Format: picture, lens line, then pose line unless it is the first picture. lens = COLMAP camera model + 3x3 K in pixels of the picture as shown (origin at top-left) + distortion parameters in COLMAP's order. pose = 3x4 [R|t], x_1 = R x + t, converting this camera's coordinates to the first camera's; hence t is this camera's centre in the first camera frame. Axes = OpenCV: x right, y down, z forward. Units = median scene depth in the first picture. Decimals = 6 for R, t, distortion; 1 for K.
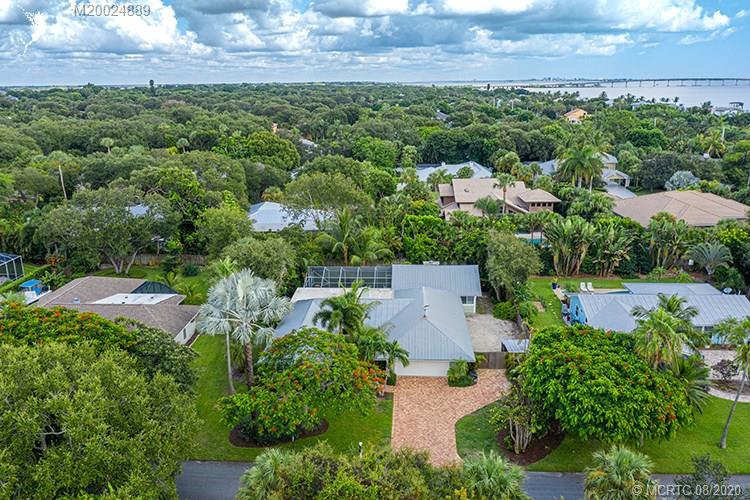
lens RADIAL K [[603.2, 0, 398.4], [0, 603.2, 246.8], [0, 0, 1]] dist [-0.058677, 0.005756]
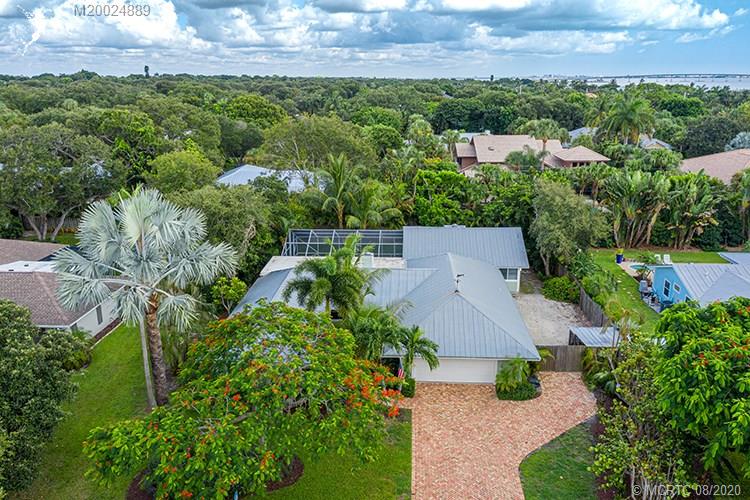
lens RADIAL K [[604.6, 0, 375.0], [0, 604.6, 250.0], [0, 0, 1]] dist [-0.046808, 0.000290]
pose [[0.999215, 0.000433, -0.039613, -0.015036], [0.000063, 0.999922, 0.012504, 0.047775], [0.039616, -0.012496, 0.999137, 0.259484]]
